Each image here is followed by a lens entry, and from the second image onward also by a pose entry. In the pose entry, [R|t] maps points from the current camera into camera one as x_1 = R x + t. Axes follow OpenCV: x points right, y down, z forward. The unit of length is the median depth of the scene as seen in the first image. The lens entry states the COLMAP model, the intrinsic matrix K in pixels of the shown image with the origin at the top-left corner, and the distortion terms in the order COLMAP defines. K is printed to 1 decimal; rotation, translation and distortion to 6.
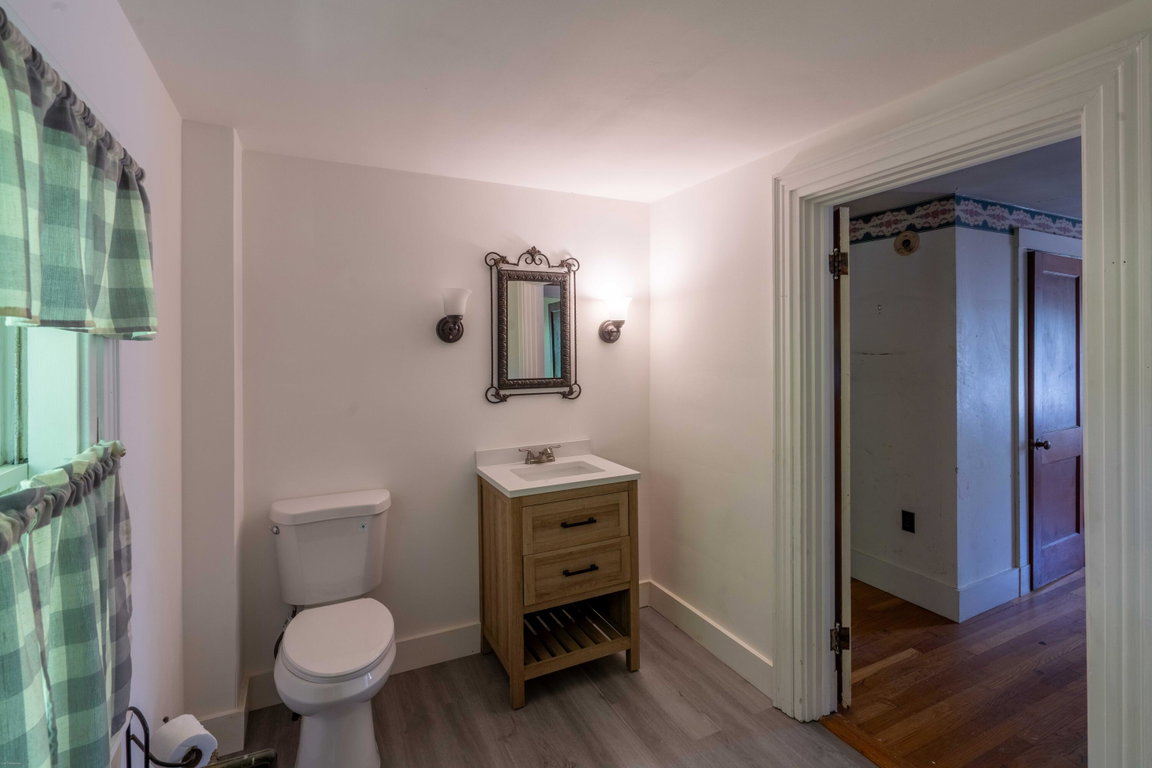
lens RADIAL K [[534.6, 0, 569.9], [0, 534.6, 350.3], [0, 0, 1]] dist [0.001630, 0.000242]
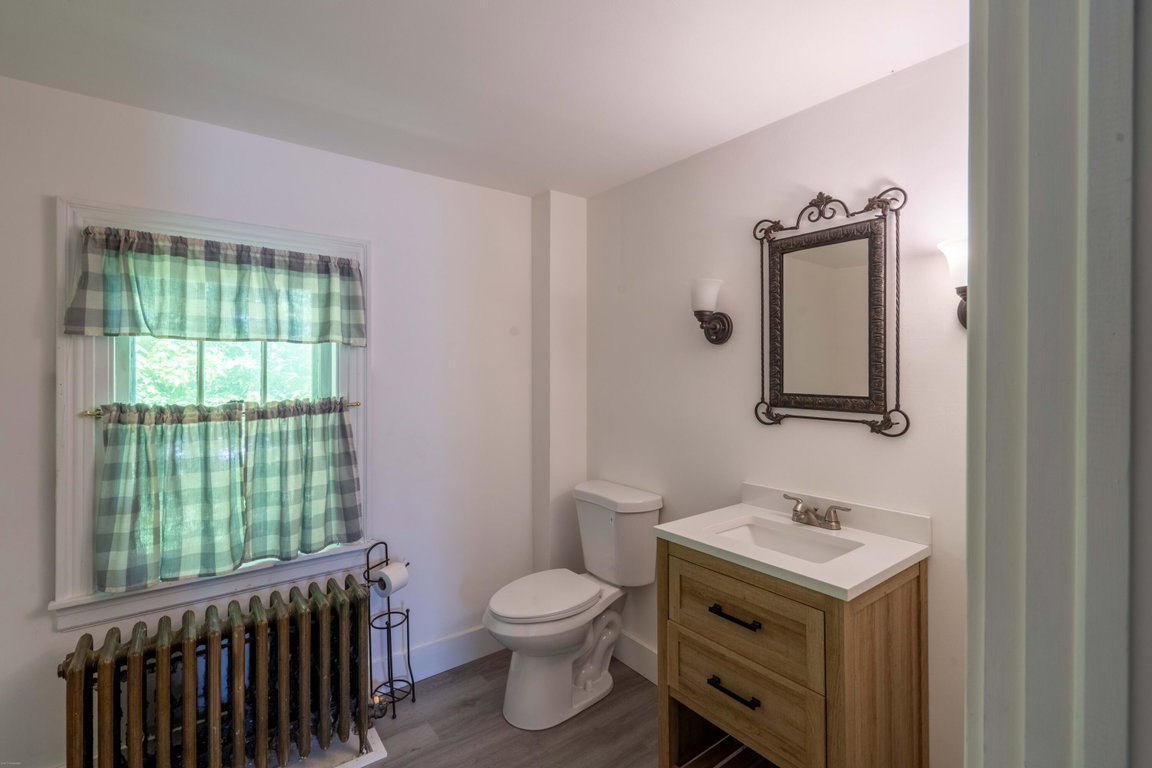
lens RADIAL K [[523.9, 0, 577.3], [0, 523.9, 369.2], [0, 0, 1]] dist [-0.000909, 0.000014]
pose [[0.209924, 0.009962, -0.977667, 0.507134], [-0.006016, 0.999942, 0.008897, 0.017914], [0.977699, 0.004014, 0.209972, 0.588973]]
